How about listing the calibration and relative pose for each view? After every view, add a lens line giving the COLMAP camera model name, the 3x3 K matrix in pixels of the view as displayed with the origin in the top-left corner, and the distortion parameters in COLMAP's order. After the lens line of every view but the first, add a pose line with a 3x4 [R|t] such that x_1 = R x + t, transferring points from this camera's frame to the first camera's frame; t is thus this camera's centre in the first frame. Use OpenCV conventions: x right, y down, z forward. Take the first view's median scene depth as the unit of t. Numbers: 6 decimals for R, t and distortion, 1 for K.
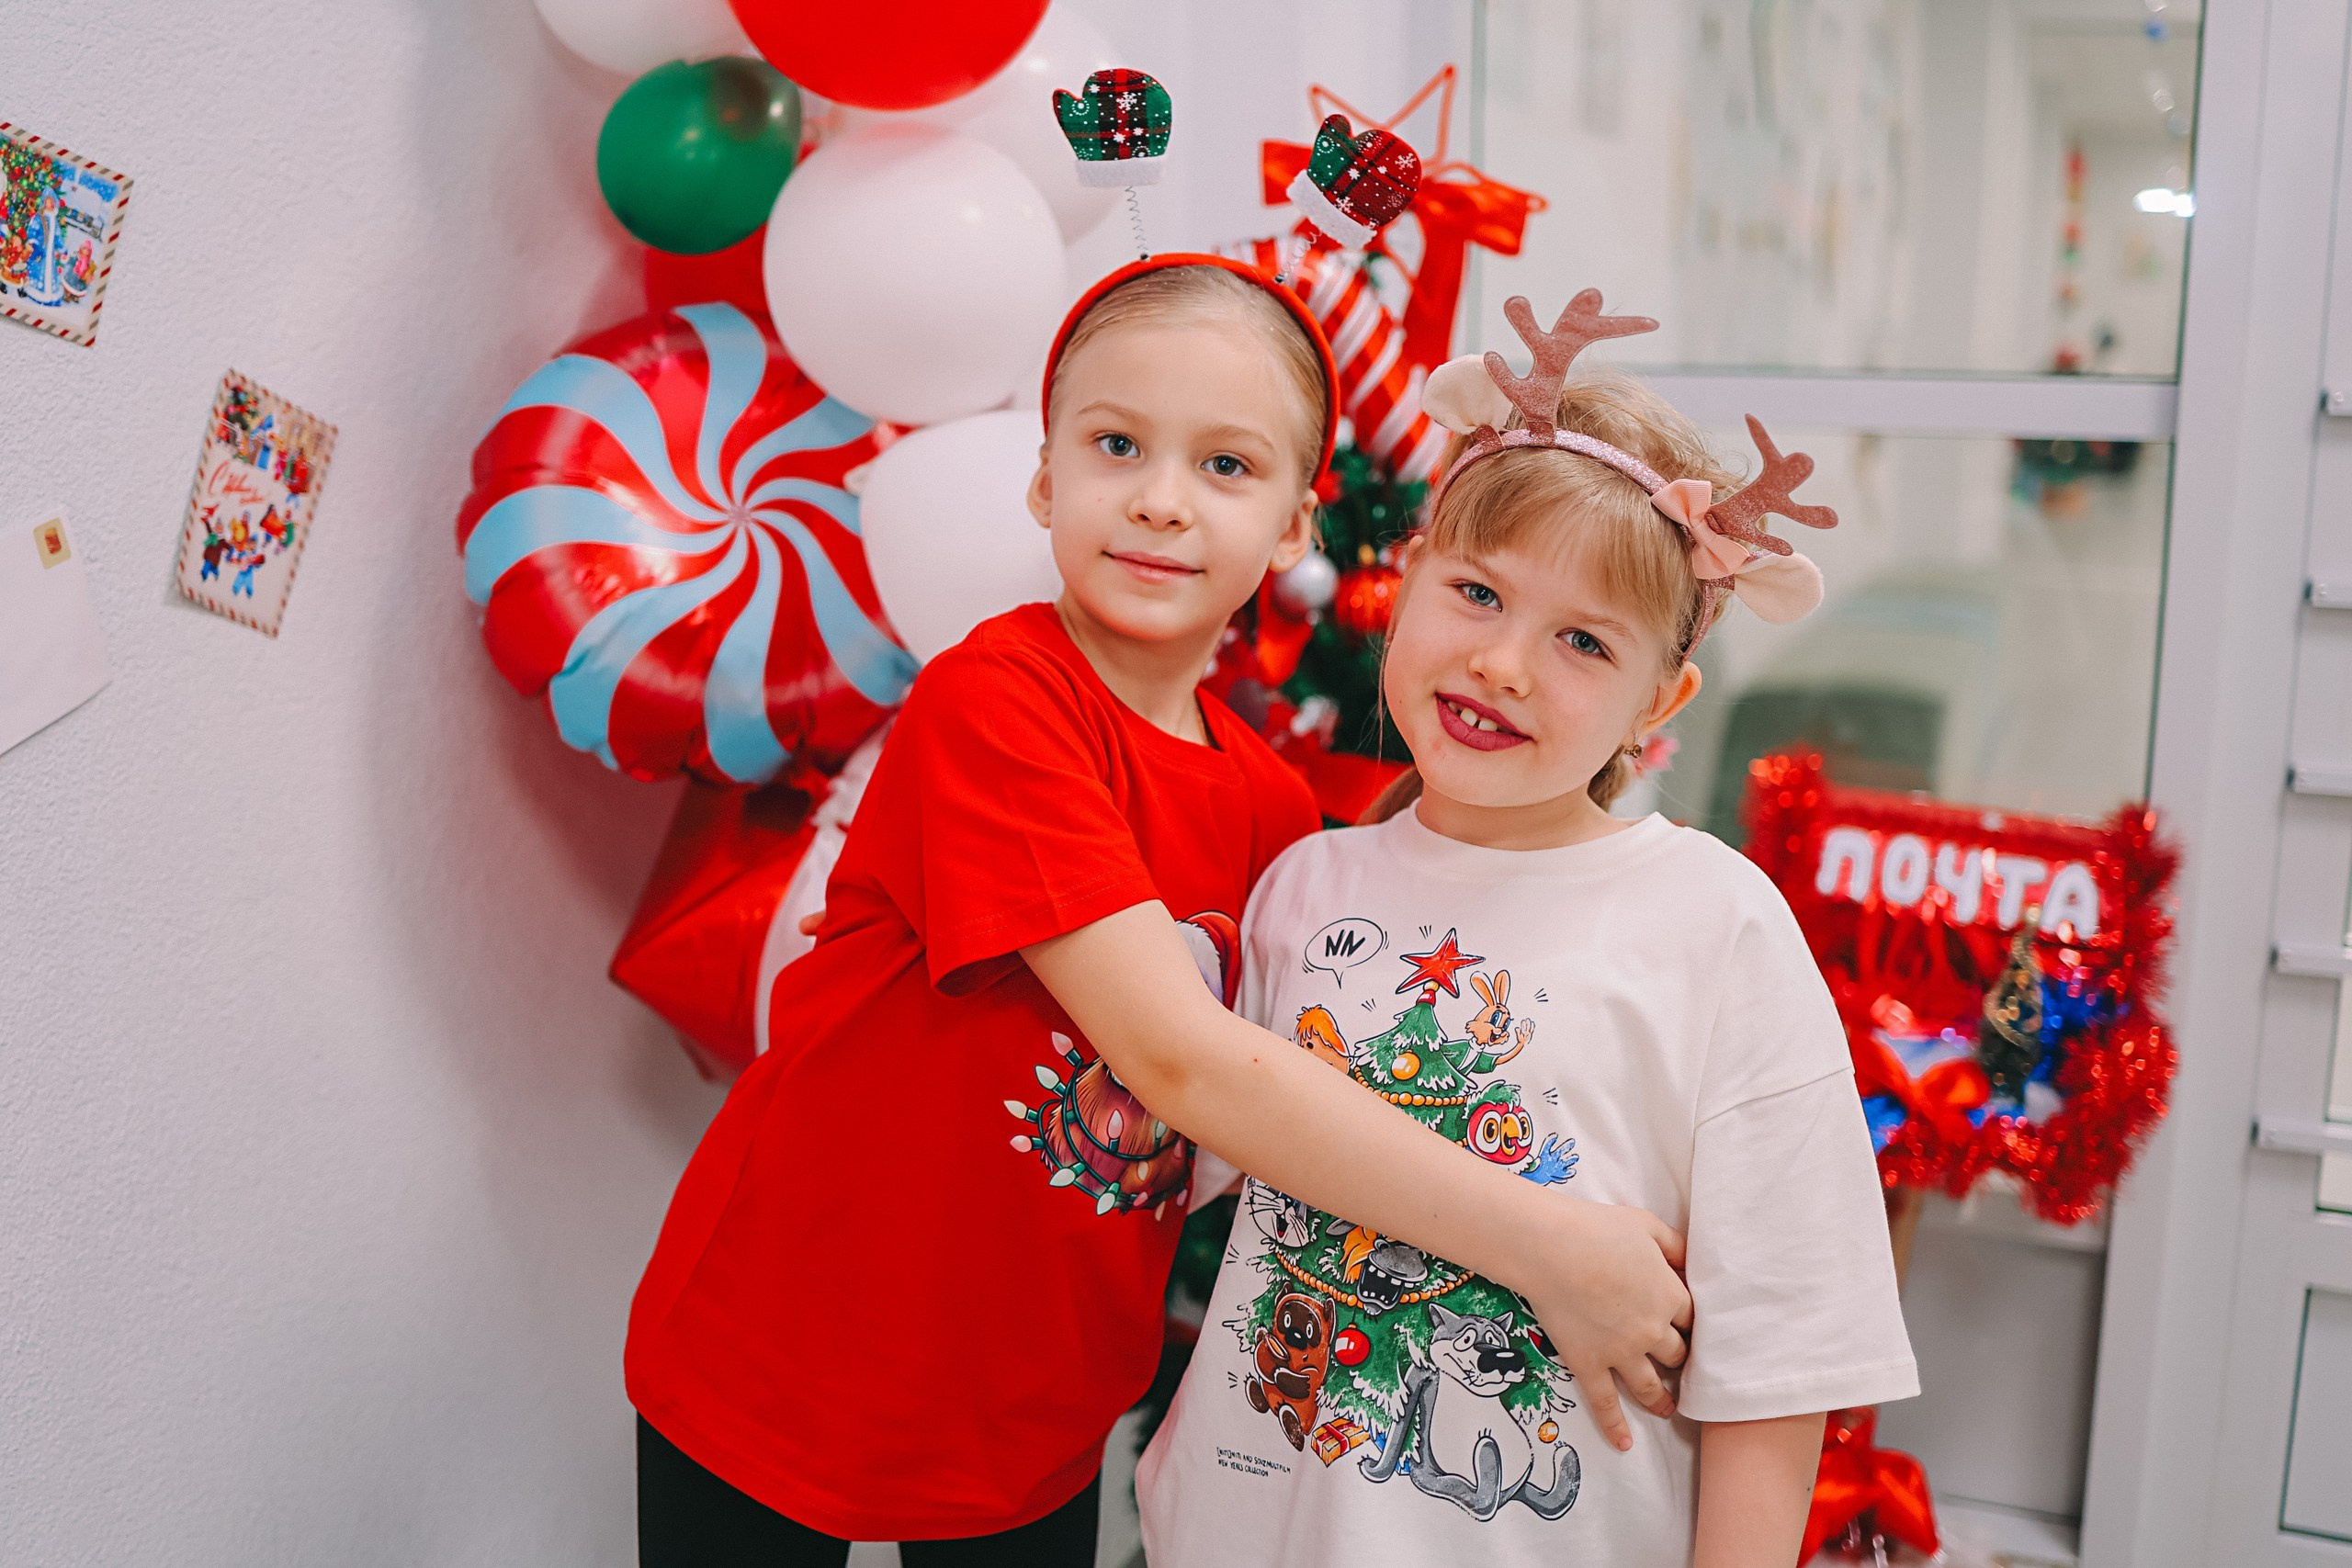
lens RADIAL K [[2344.8, 0, 1124.4], [0, 2344.8, 785.6], [0, 0, 1]] dist [-0.032510, 0.000000]
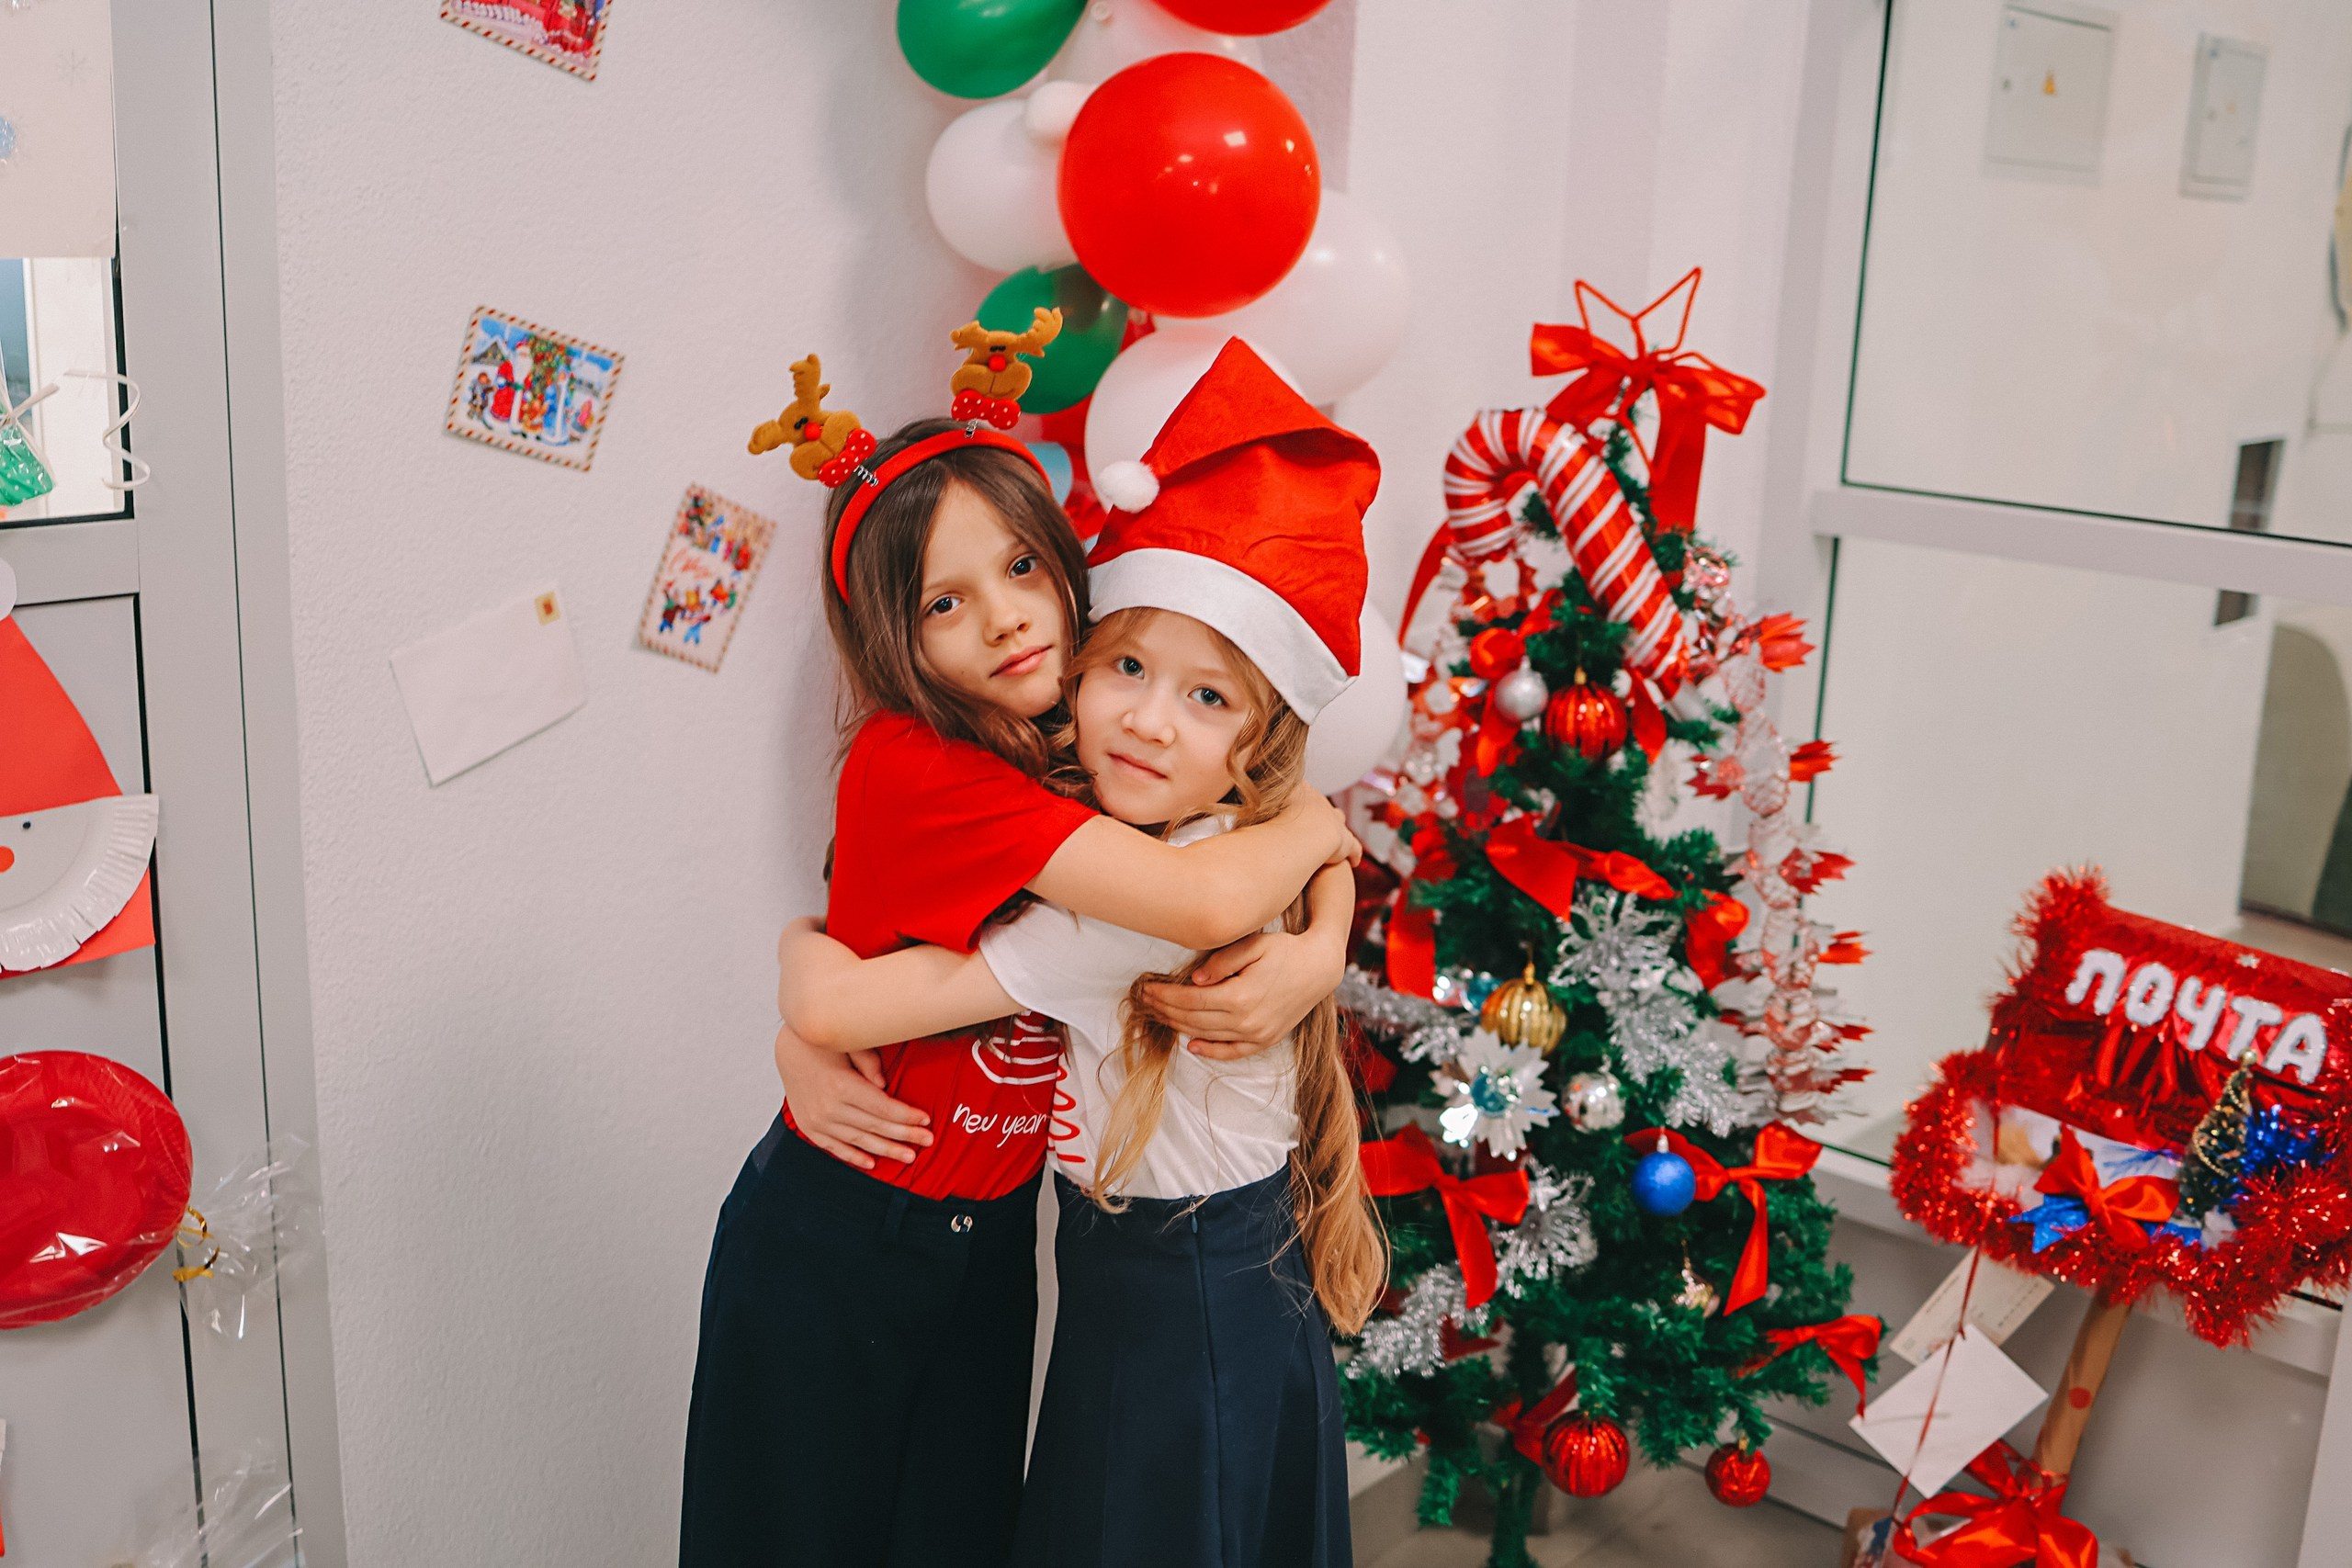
lens RADIAL K [[2344.8, 0, 1156.5], [0, 2344.8, 779.3], [0, 0, 1]] dist [-0.032510, 0.000000]
pose [[0.941366, 0.114702, -0.317291, 0.332086], [-0.103309, 0.993260, 0.052562, -0.101633], [0.321181, -0.016701, 0.946871, -0.233490]]
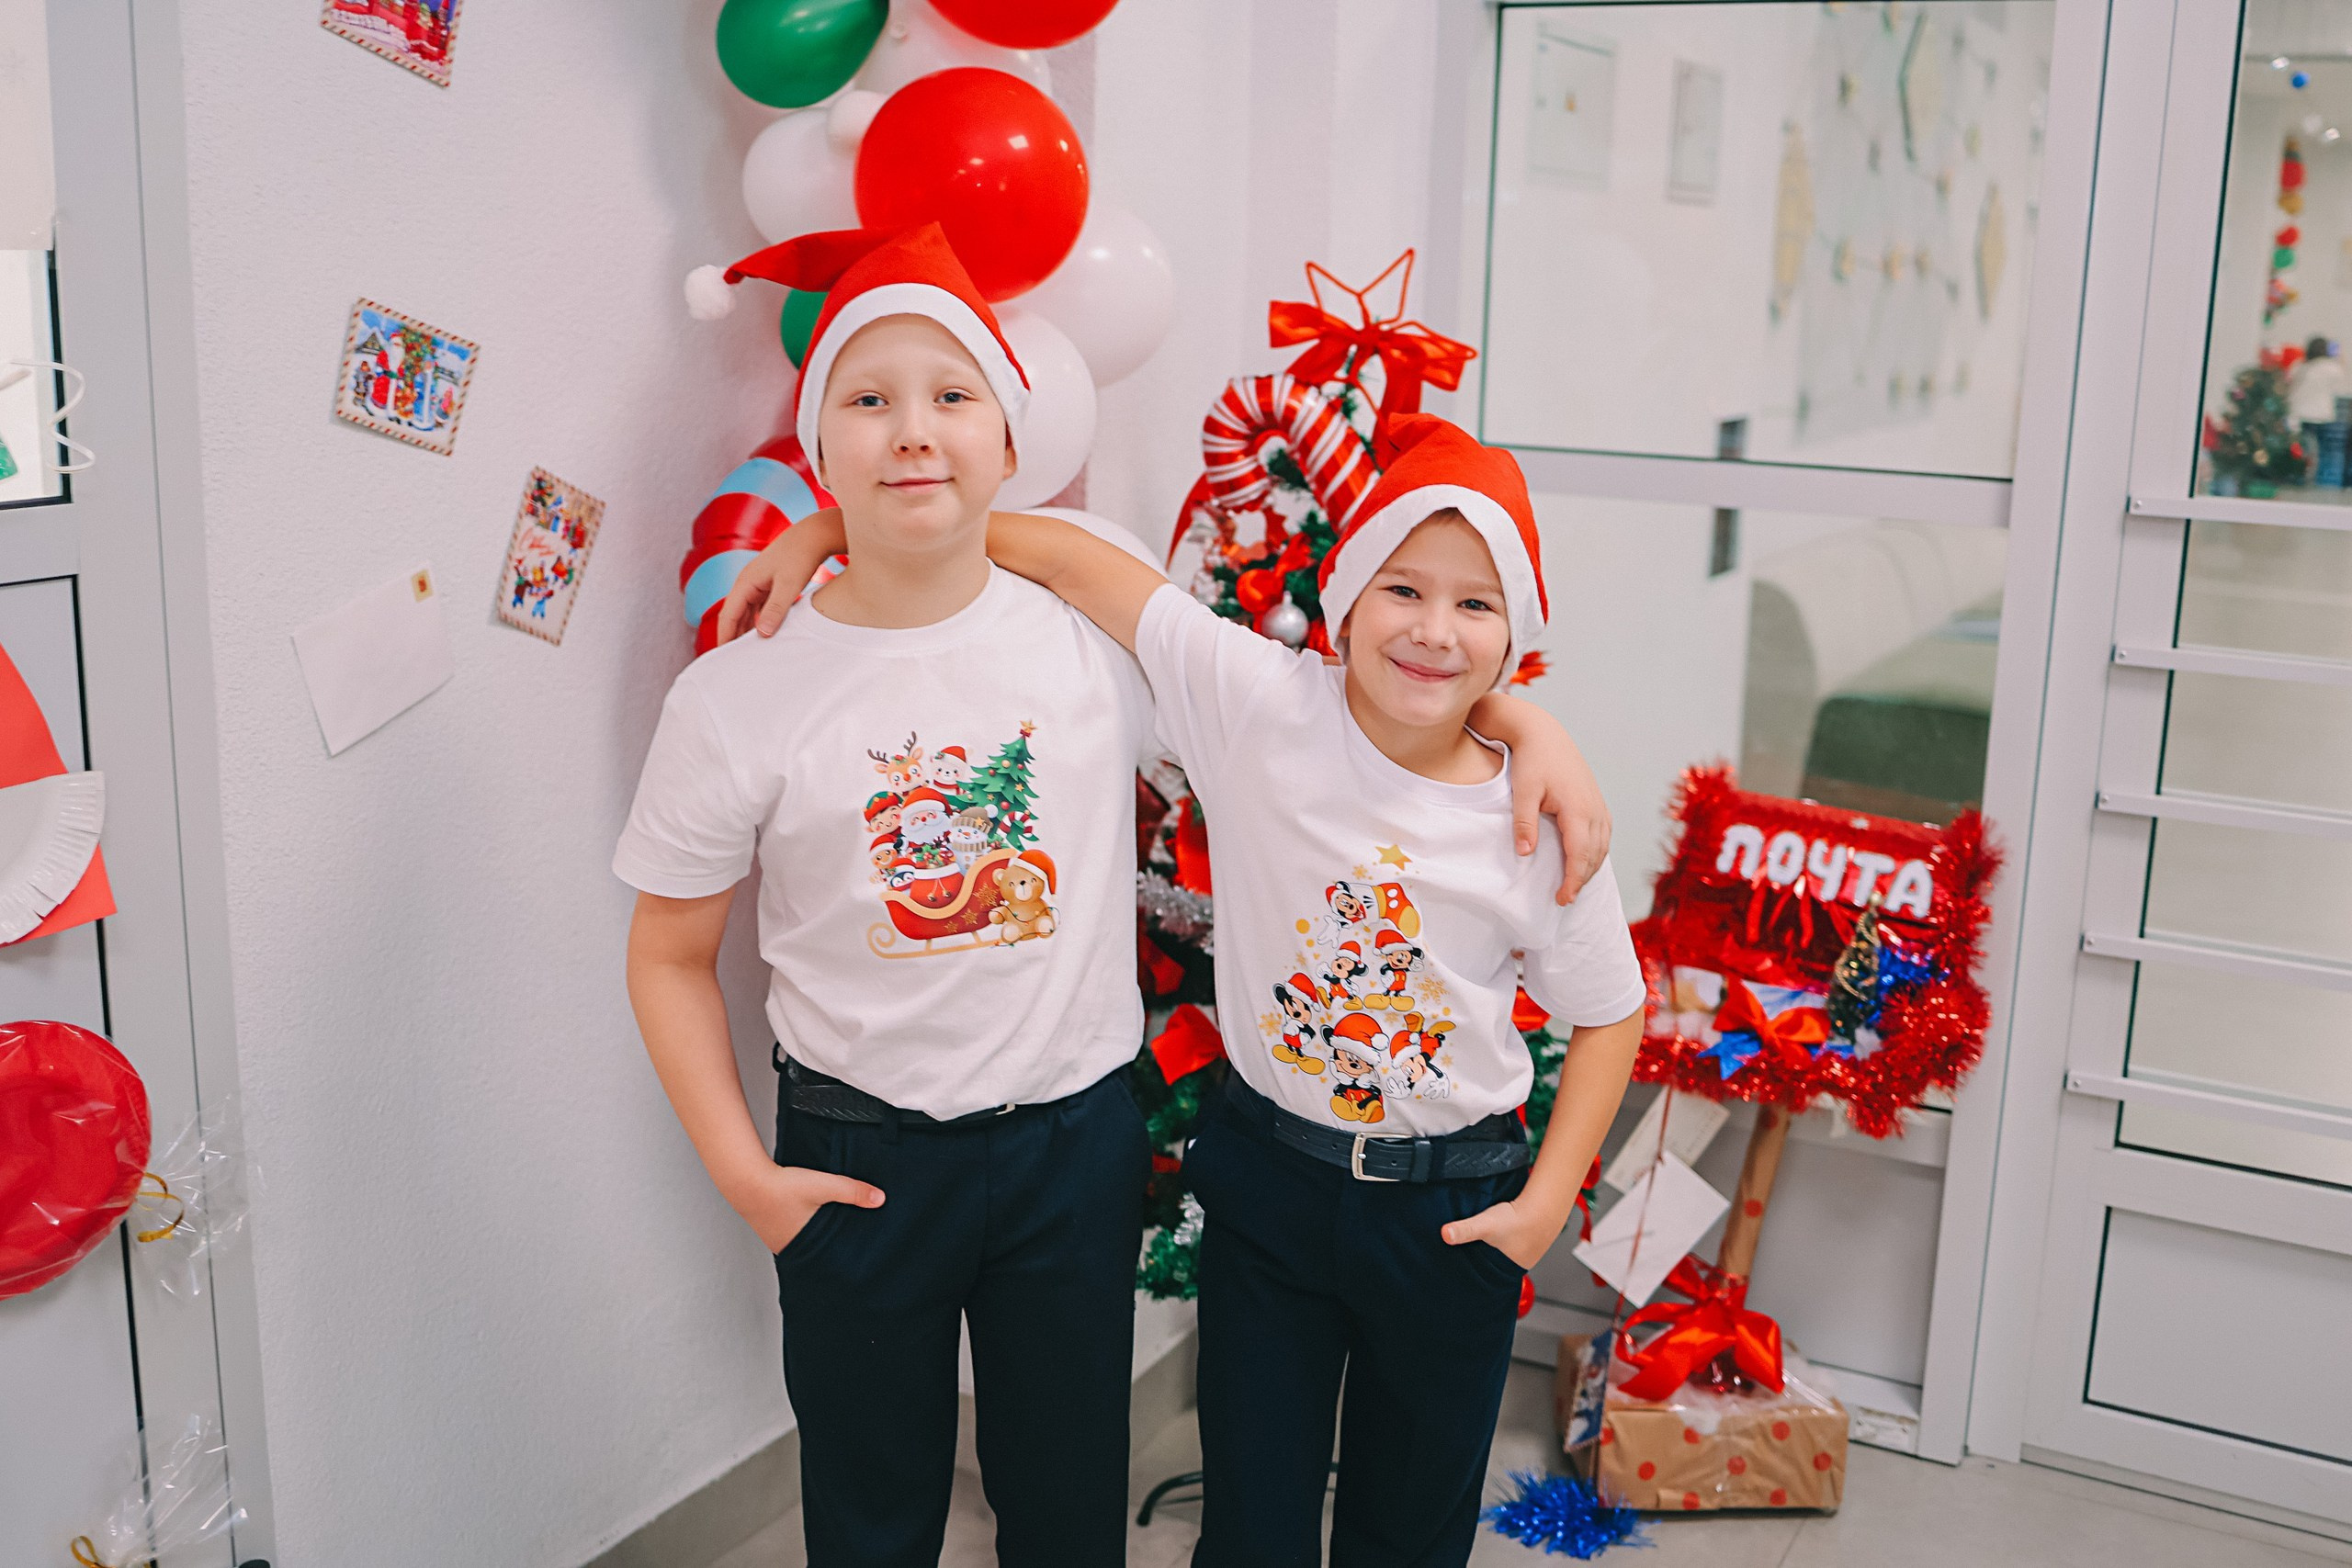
lens RADIAL K [[2344.8, 0, 1107.0], [0, 2344.8, 780.5], [0, 0, 1]] dist [-0.032510, 0.000000]
pose [[0.993906, 0.042713, -0.101624, 0.134589], [-0.041166, 0.999003, 0.017279, -0.018349], [0.102260, -0.012991, 0.994673, -0.436389]]
